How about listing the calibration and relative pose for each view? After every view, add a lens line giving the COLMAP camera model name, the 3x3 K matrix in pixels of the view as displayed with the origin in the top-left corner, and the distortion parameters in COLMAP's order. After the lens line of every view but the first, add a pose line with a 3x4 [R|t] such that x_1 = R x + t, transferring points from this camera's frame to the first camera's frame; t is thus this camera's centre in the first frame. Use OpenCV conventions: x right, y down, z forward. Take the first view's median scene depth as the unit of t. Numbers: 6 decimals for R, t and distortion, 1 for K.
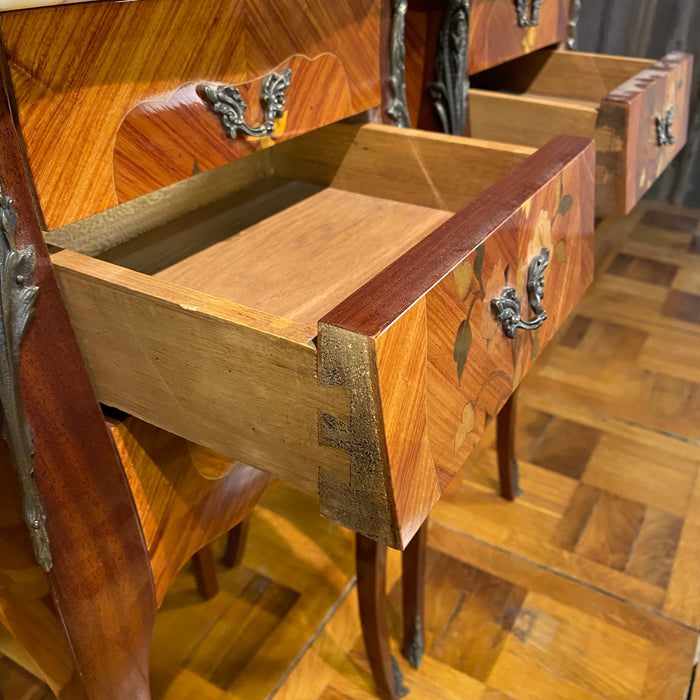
lens RADIAL K [[731.1, 0, 348.2], [0, 731.1, 347.7], [0, 0, 1]] dist [-0.020721, 0.000000]
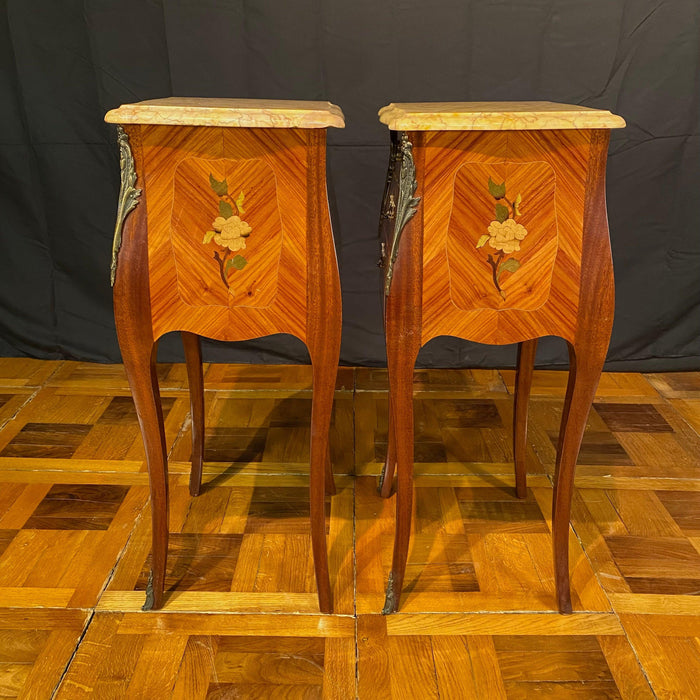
lens RADIAL K [[716.4, 0, 356.1], [0, 716.4, 342.9], [0, 0, 1]] dist [0.017451, 0.000000]
pose [[0.509829, 0.312658, -0.801448, 1.887374], [-0.450758, 0.890581, 0.060687, -0.064795], [0.732729, 0.330319, 0.594977, -0.117696]]
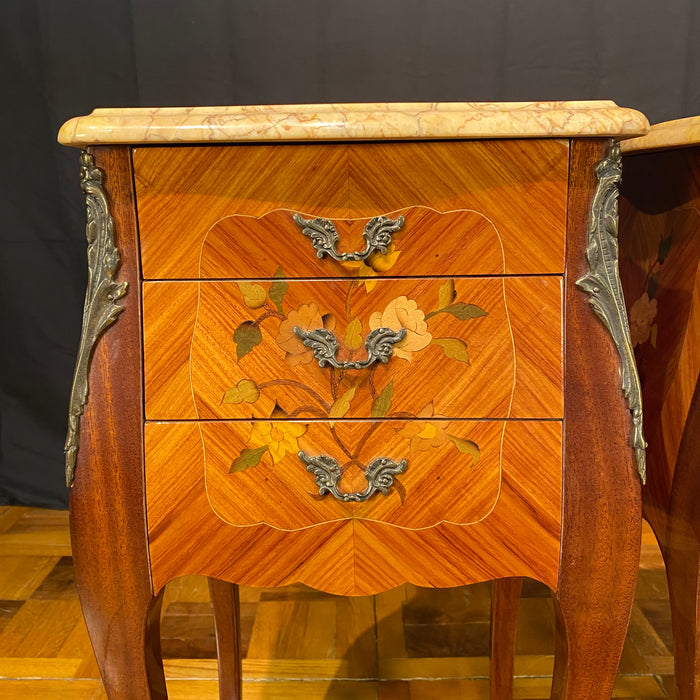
lens RADIAL K [[716.4, 0, 342.4], [0, 716.4, 338.2], [0, 0, 1]] dist [0.017451, 0.000000]
pose [[0.487997, 0.165104, -0.857088, 0.941134], [-0.434640, 0.897511, -0.074578, -0.093134], [0.756933, 0.408918, 0.509743, 0.472787]]
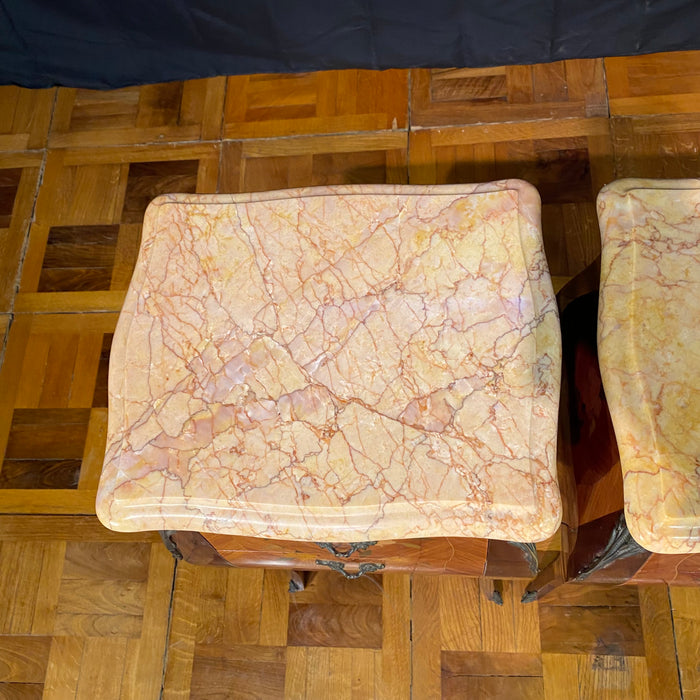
lens RADIAL K [[716.4, 0, 352.7], [0, 716.4, 352.0], [0, 0, 1]] dist [0.017451, 0.000000]
pose [[0.478548, 0.792585, -0.377889, 0.197407], [-0.335032, 0.562627, 0.755780, -1.848130], [0.811631, -0.235072, 0.534786, 0.288514]]
